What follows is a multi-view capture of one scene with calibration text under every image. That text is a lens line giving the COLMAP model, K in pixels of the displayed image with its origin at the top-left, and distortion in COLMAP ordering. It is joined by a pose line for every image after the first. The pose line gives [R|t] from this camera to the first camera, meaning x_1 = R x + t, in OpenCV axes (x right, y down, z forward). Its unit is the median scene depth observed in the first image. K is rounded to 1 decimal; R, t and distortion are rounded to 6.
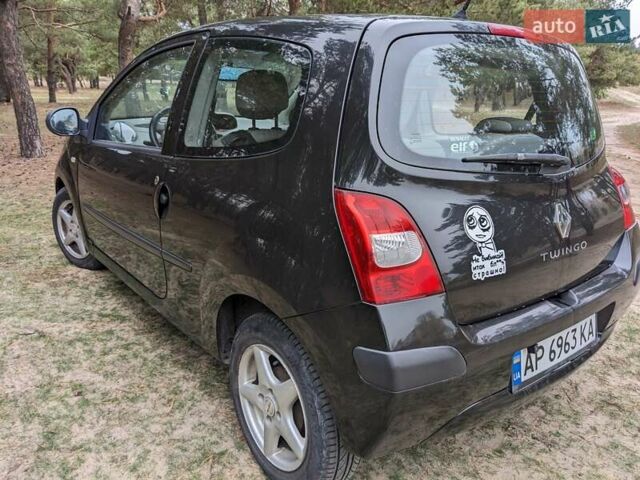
lens RADIAL K [[524.9, 0, 320.2], [0, 524.9, 239.0], [0, 0, 1]] dist [0.010417, -0.007065]
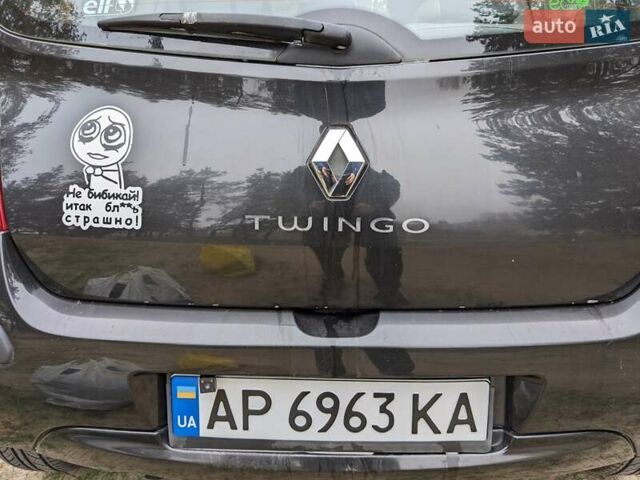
lens RADIAL K [[524.9, 0, 318.5], [0, 524.9, 240.9], [0, 0, 1]] dist [0.010417, -0.007065]
pose [[0.770142, 0.170334, -0.614710, 0.869371], [-0.160257, 0.984445, 0.072008, 0.005793], [0.617414, 0.043055, 0.785460, 0.691420]]
